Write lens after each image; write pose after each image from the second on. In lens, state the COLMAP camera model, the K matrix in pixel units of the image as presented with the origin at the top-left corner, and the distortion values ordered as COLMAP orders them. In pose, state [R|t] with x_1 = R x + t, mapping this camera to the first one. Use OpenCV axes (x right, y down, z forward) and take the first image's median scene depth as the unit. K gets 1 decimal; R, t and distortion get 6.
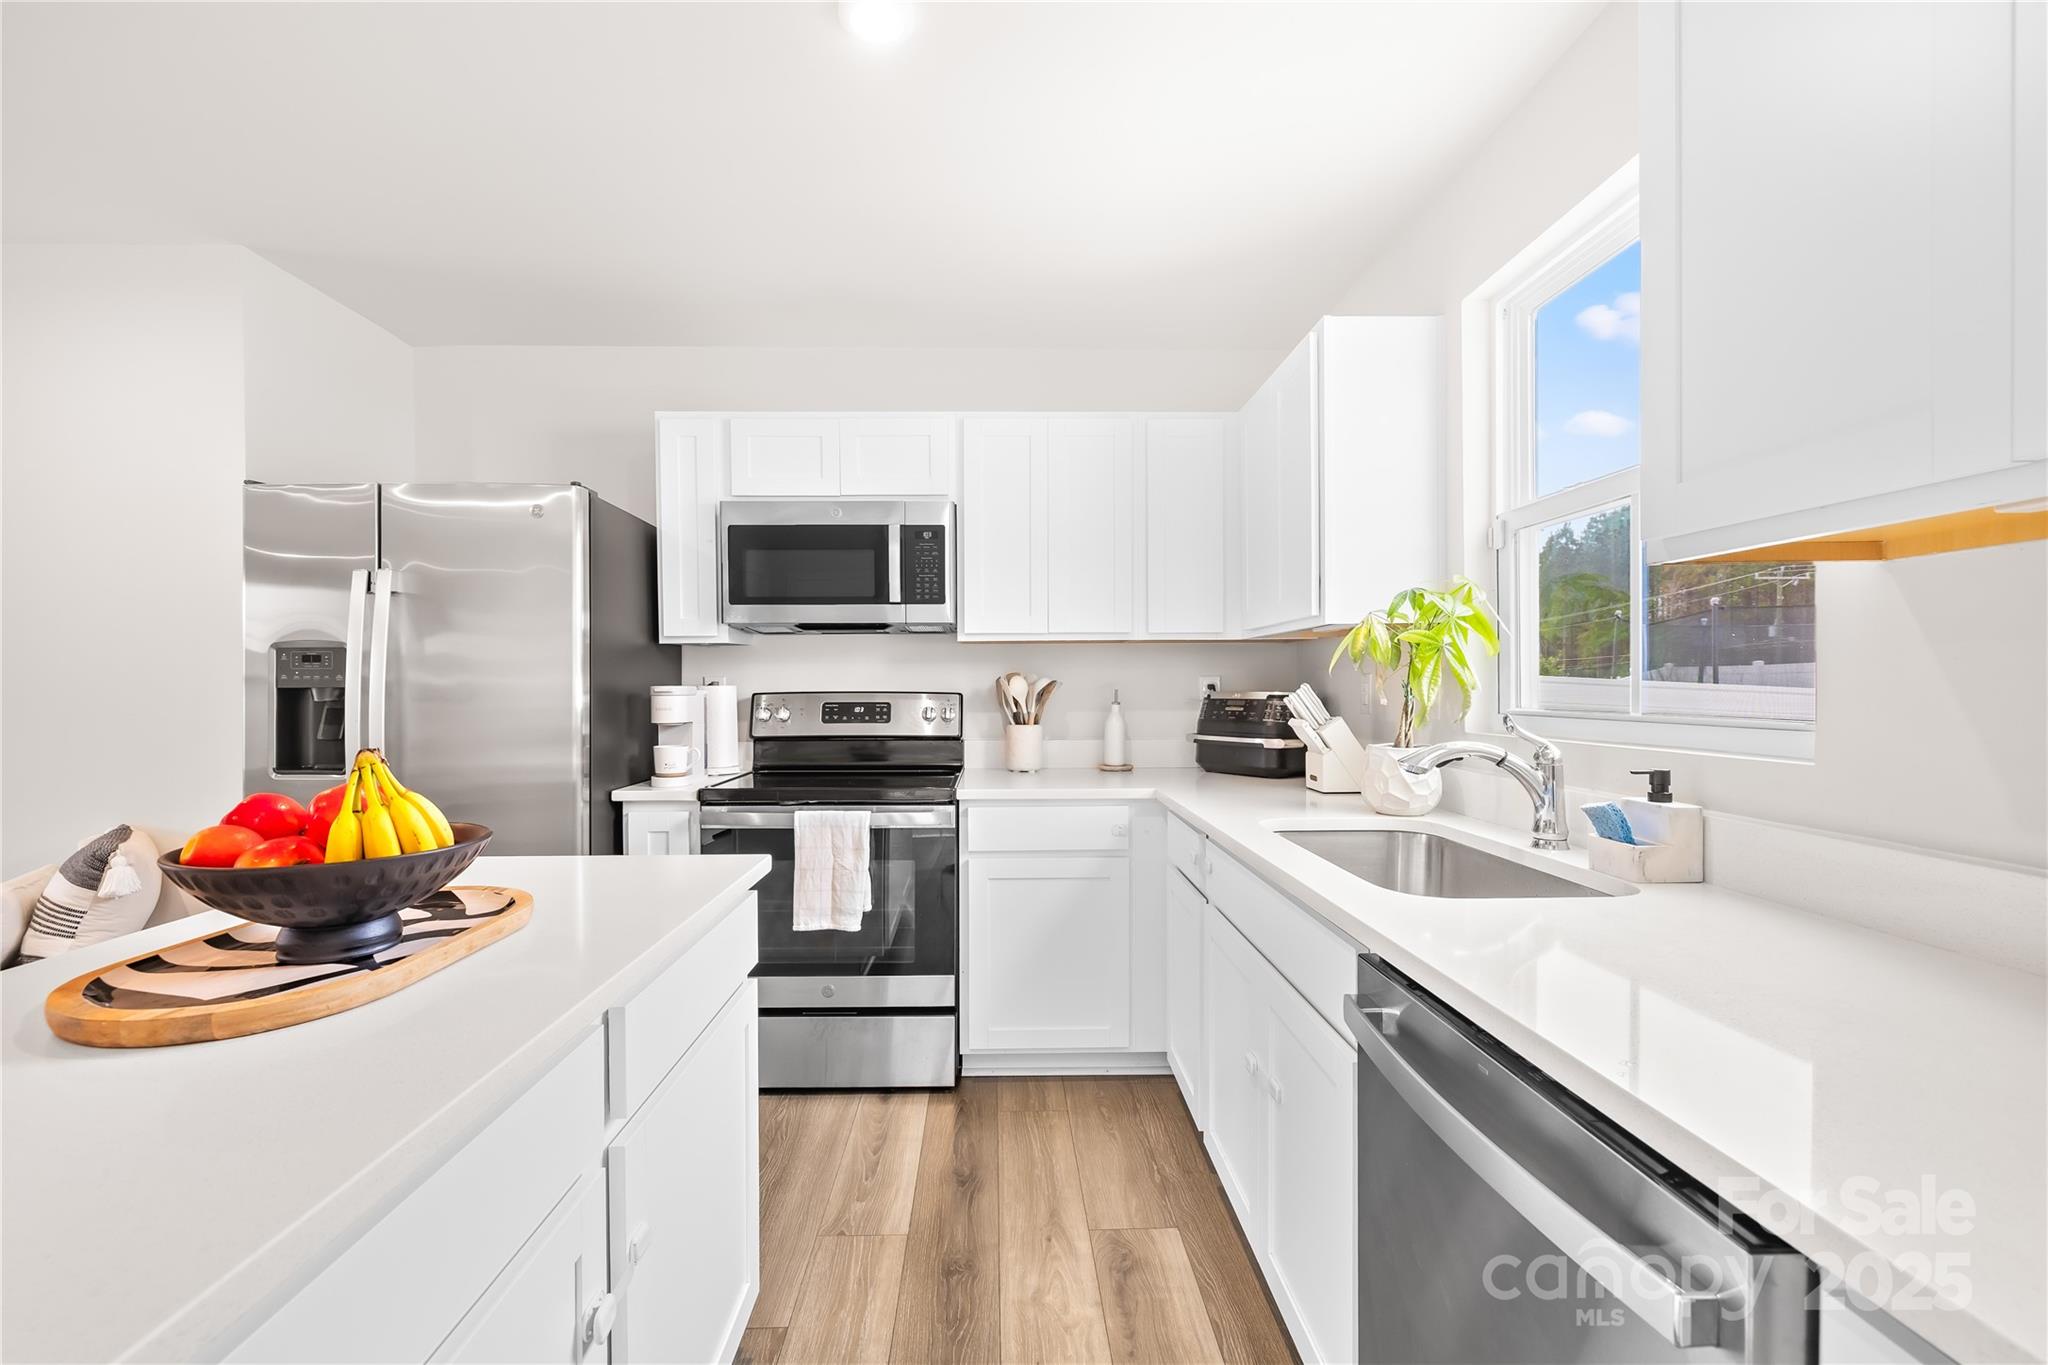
lens RADIAL K [[869.6, 0, 1035.1], [0, 869.6, 687.4], [0, 0, 1]] dist [-0.002827, 0.000115]
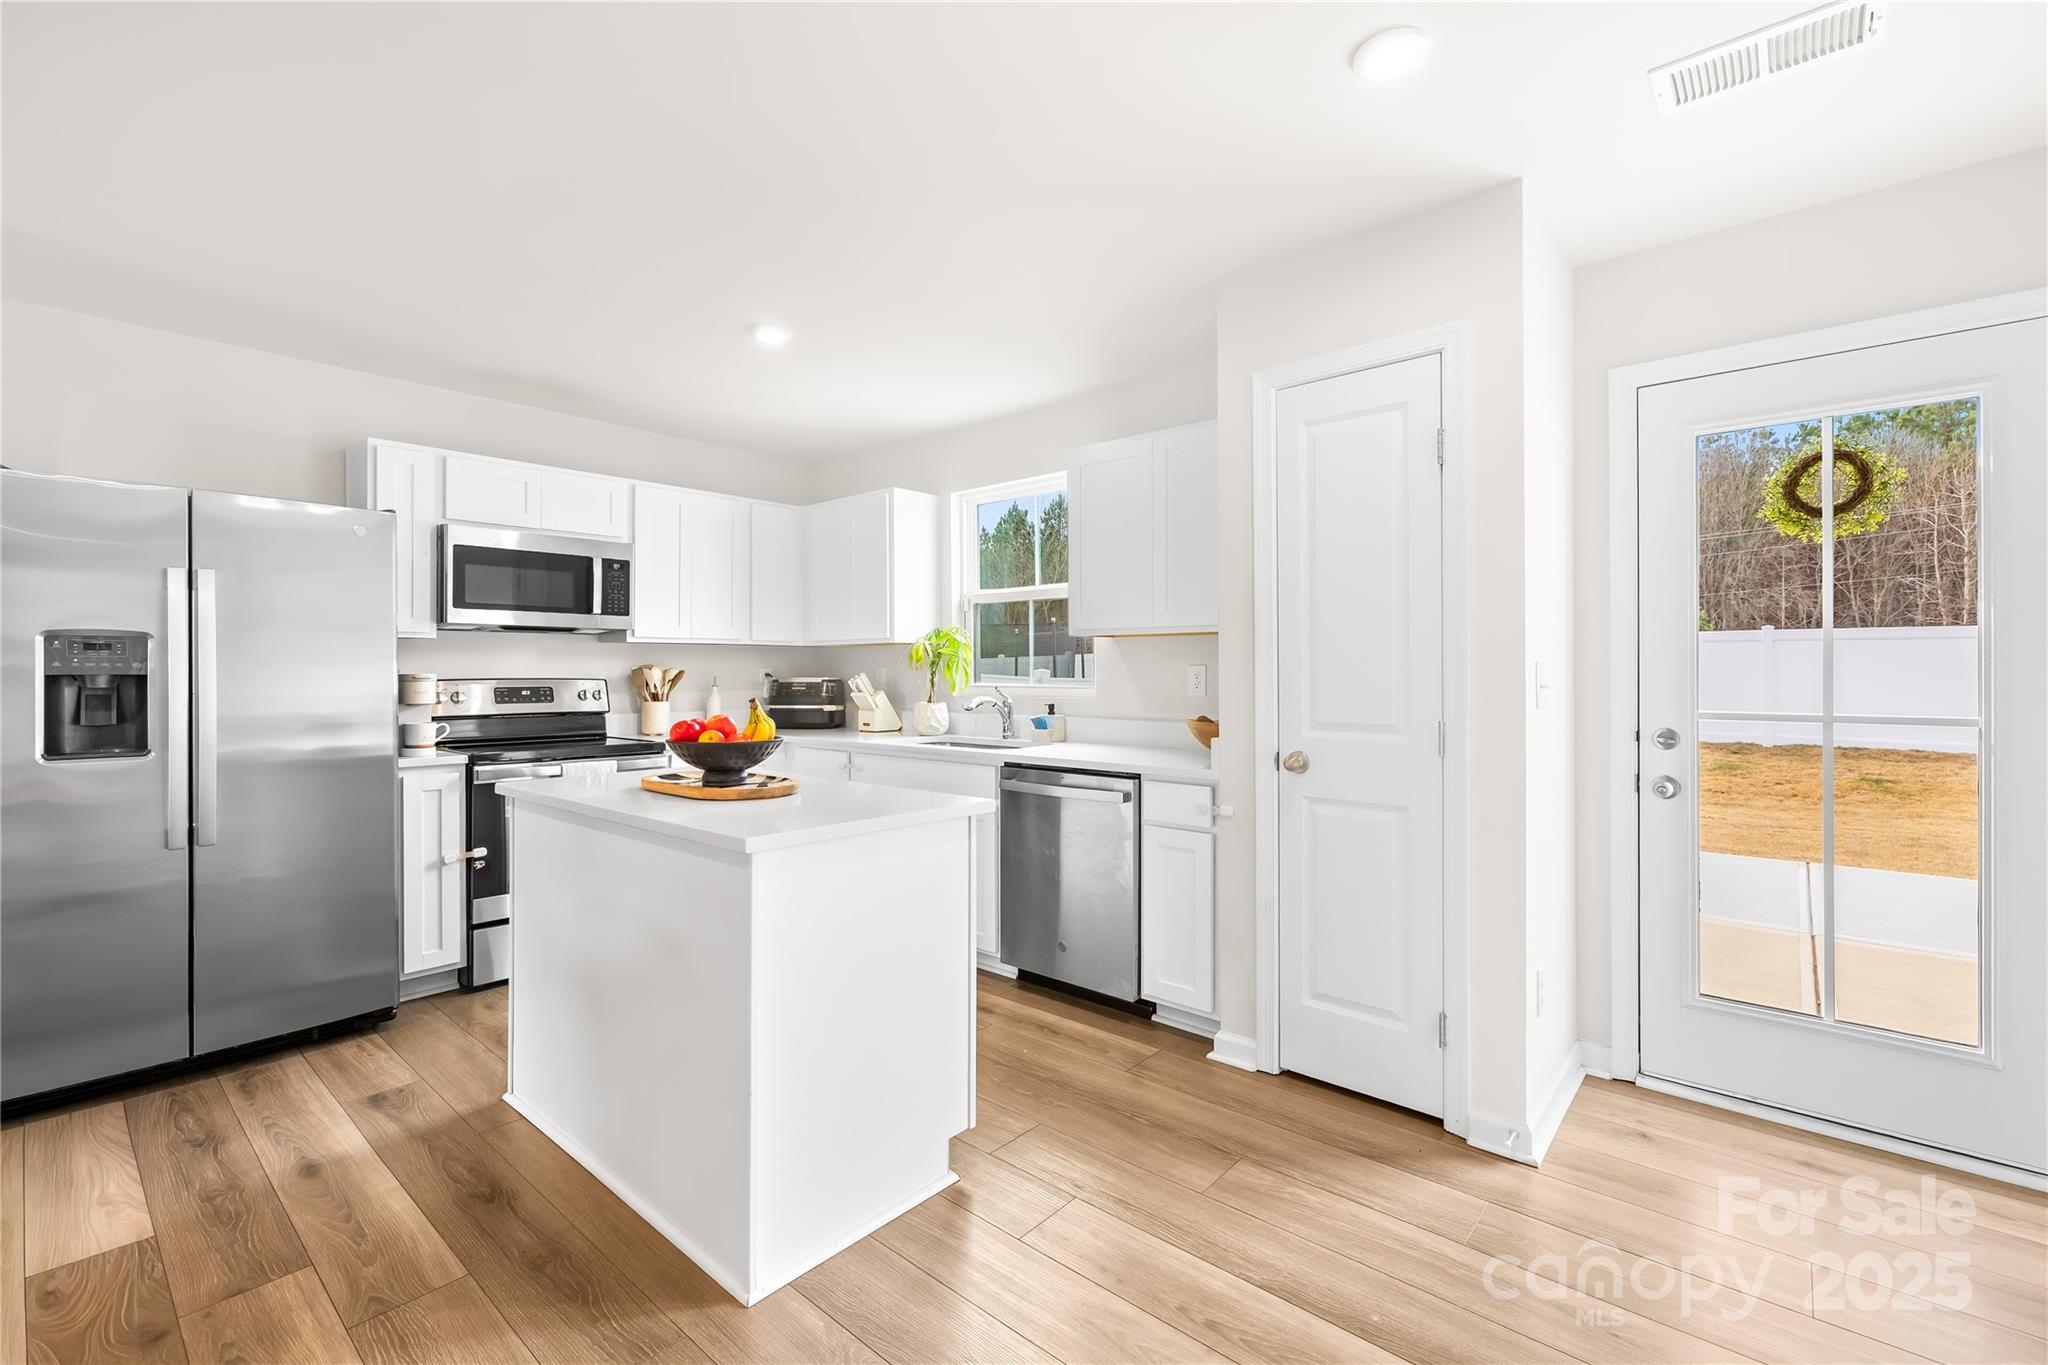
lens RADIAL K [[869.6, 0, 1008.6], [0, 869.6, 682.1], [0, 0, 1]] dist [-0.002827, 0.000115]
pose [[0.699955, -0.004920, 0.714170, -0.733896], [0.000916, 0.999982, 0.005991, 0.003941], [-0.714186, -0.003539, 0.699947, -0.463492]]
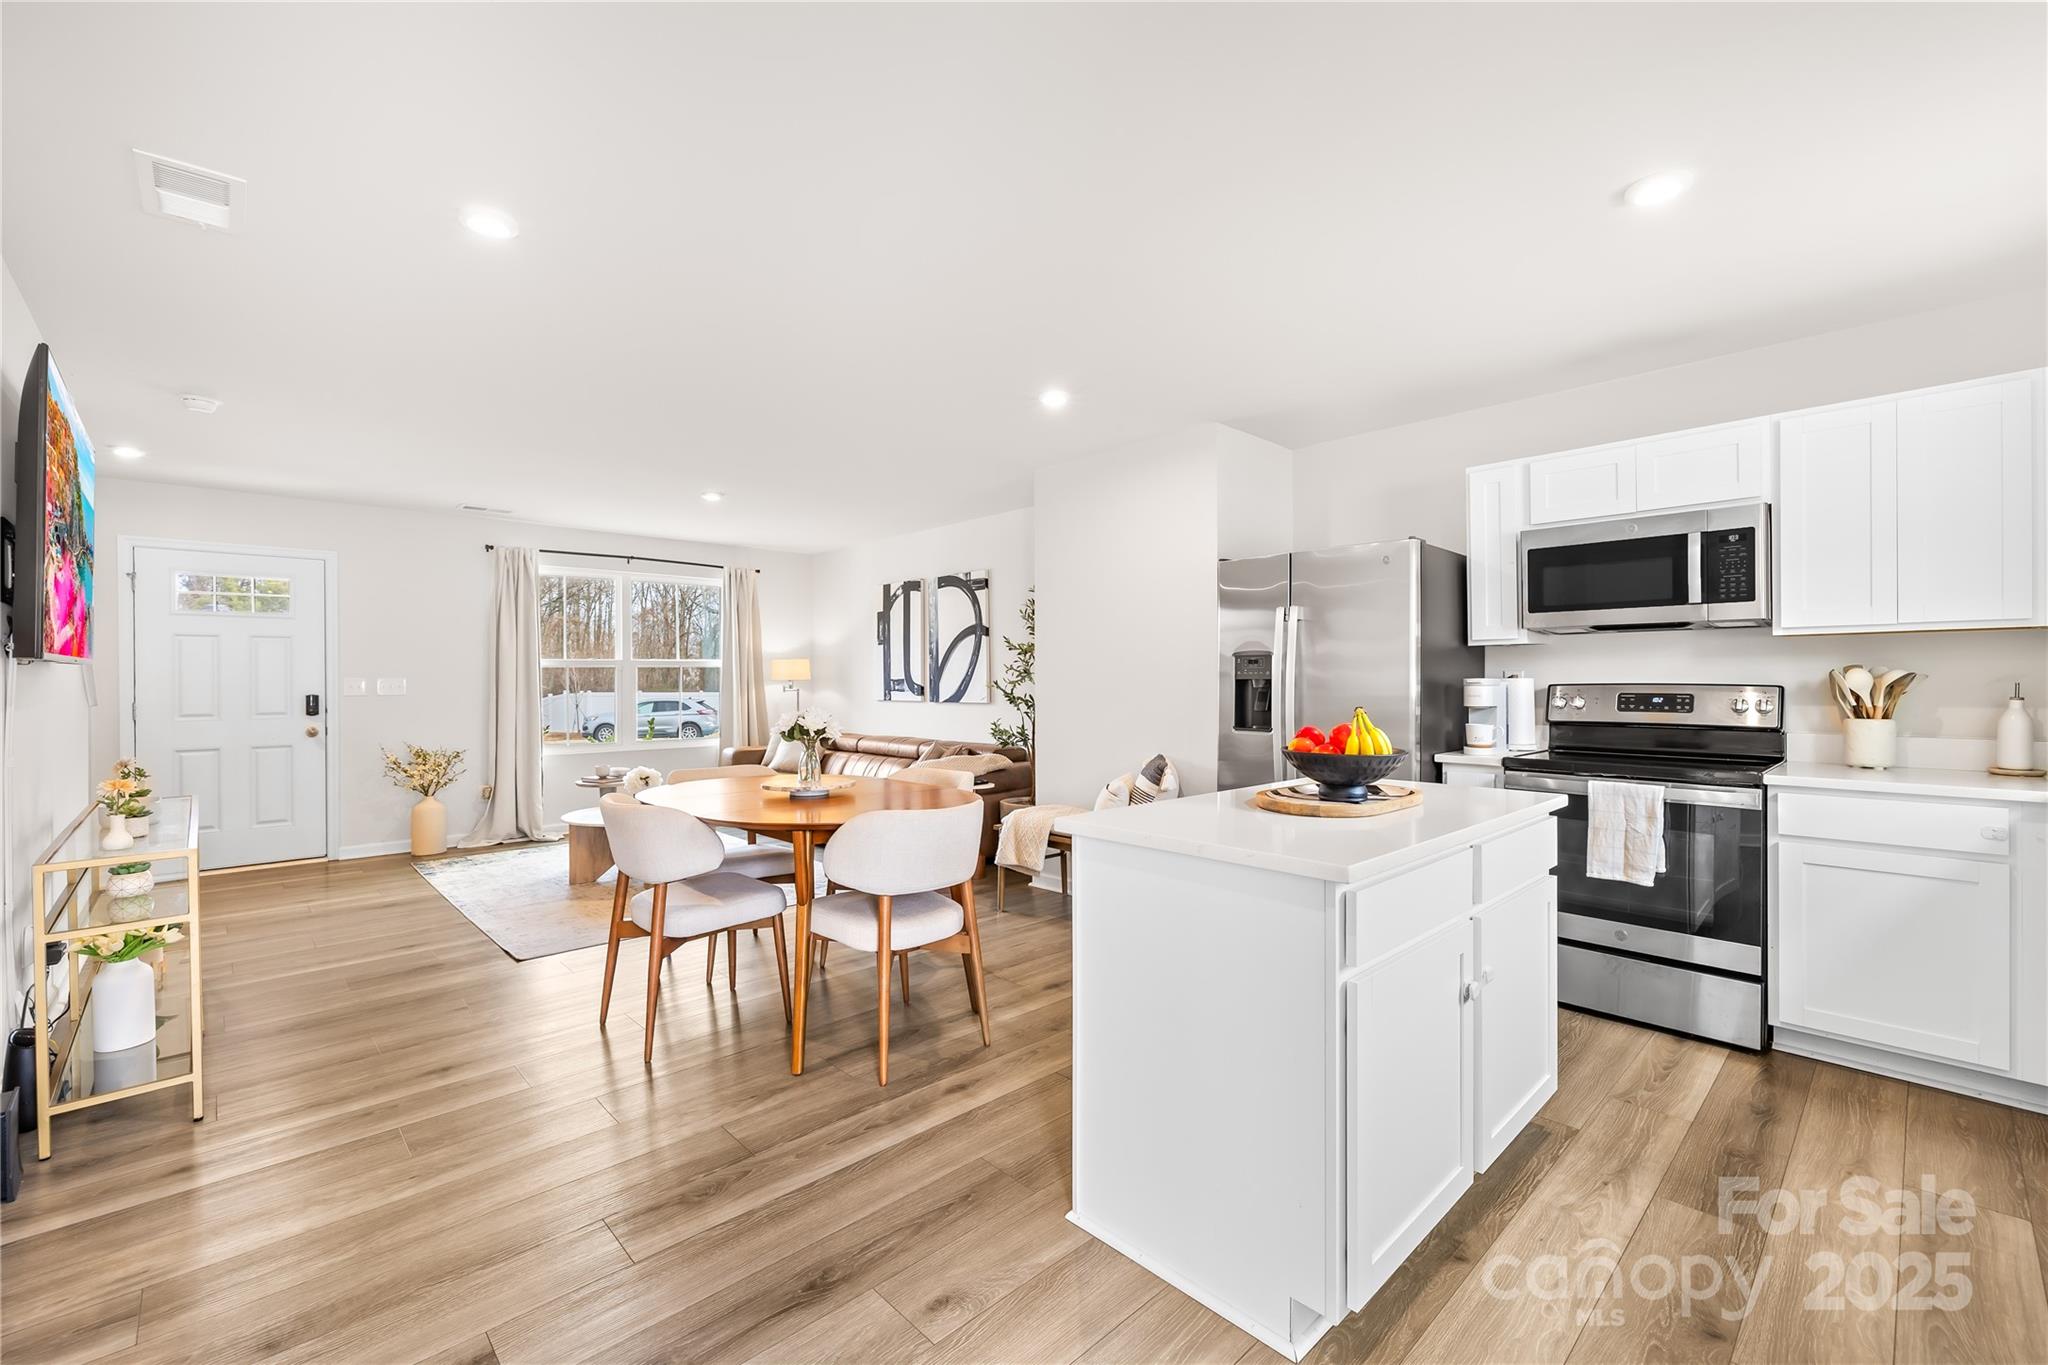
lens RADIAL K [[869.6, 0, 999.1], [0, 869.6, 678.5], [0, 0, 1]] dist [-0.002827, 0.000115]
pose [[0.644262, 0.001485, -0.764803, 0.119773], [-0.002576, 0.999997, -0.000227, 0.000964], [0.764800, 0.002116, 0.644264, -0.410454]]
